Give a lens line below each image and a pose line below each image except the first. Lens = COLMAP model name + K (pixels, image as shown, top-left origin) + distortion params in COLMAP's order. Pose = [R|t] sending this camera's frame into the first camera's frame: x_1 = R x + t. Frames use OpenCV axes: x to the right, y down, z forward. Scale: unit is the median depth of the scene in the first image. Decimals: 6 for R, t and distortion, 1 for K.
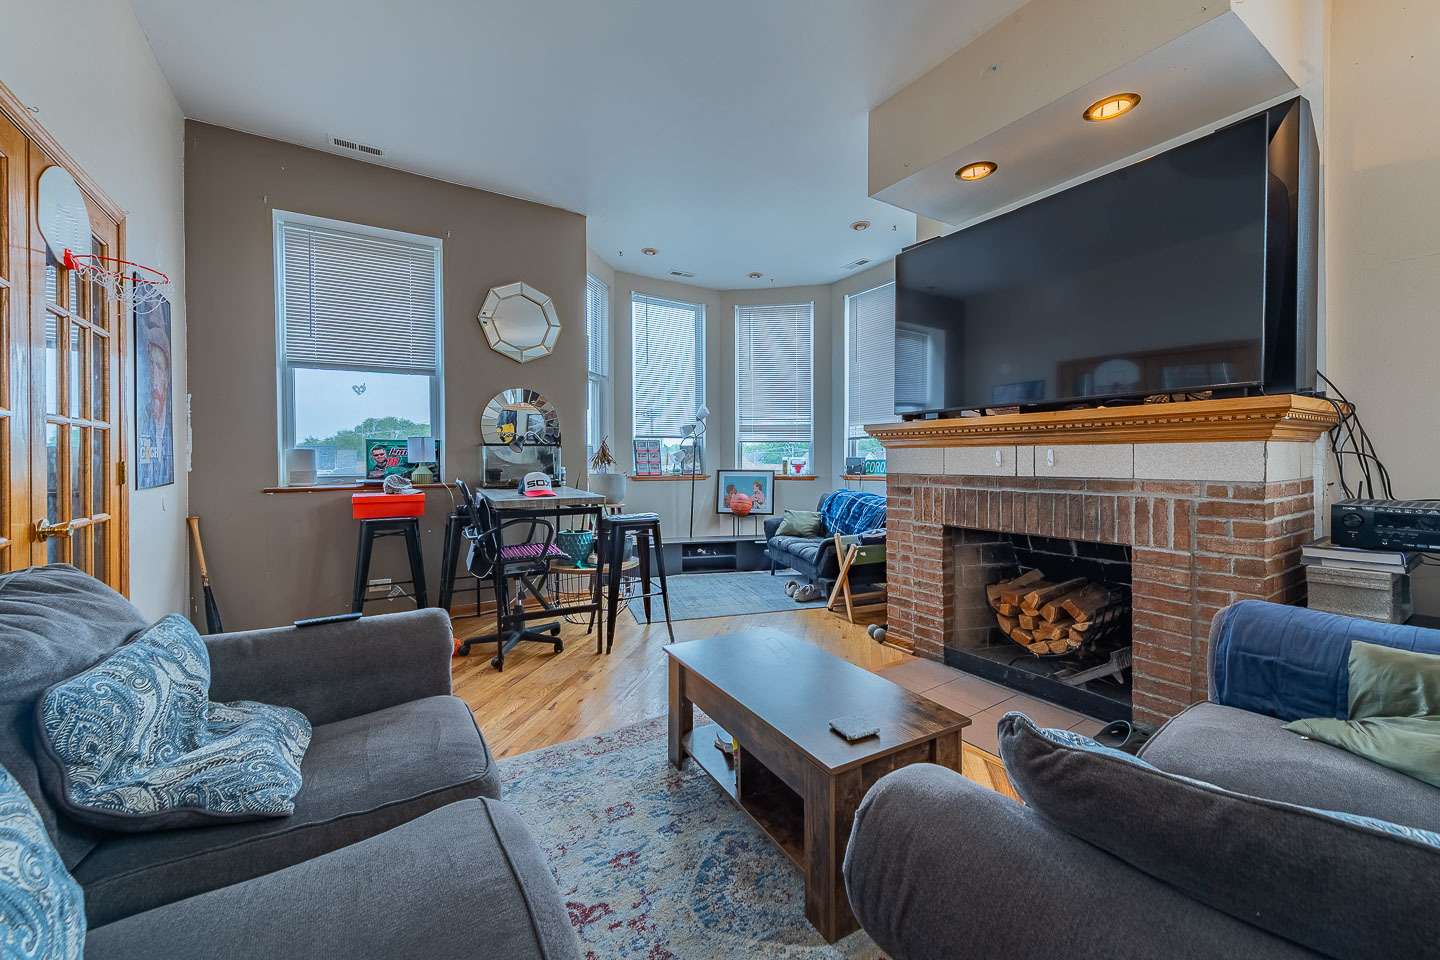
lens RADIAL K [[577.2, 0, 714.5], [0, 577.2, 455.0], [0, 0, 1]] dist [0.015945, -0.004071]
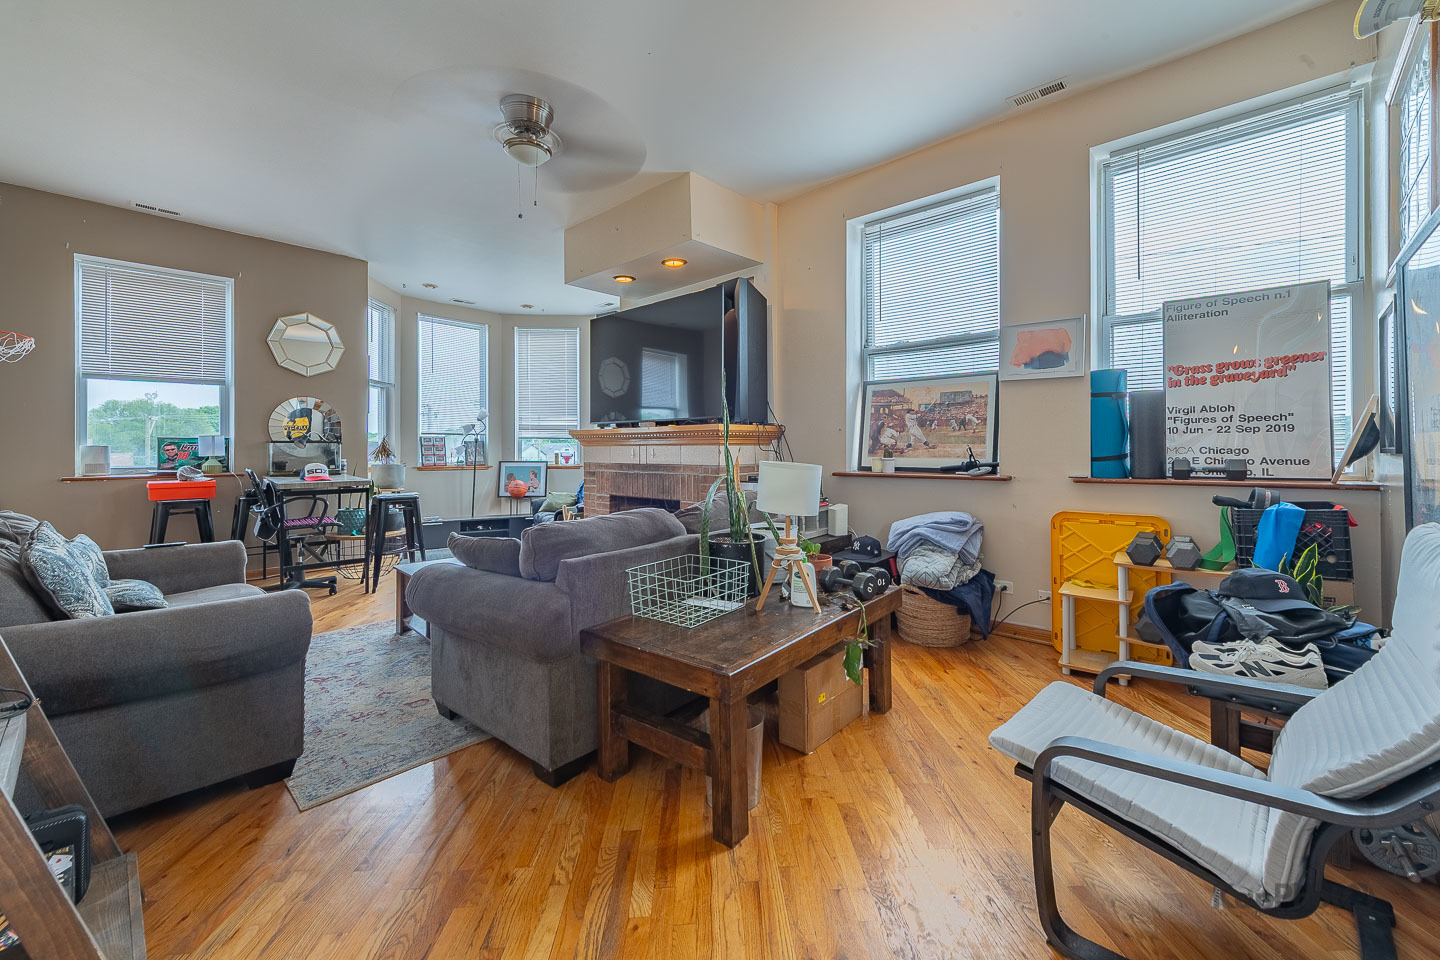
lens RADIAL K [[577.2, 0, 716.6], [0, 577.2, 441.1], [0, 0, 1]] dist [0.015945, -0.004071]
pose [[0.963988, 0.004732, 0.265903, 0.206877], [-0.002453, 0.999957, -0.008903, -0.011114], [-0.265934, 0.007930, 0.963959, -0.495404]]
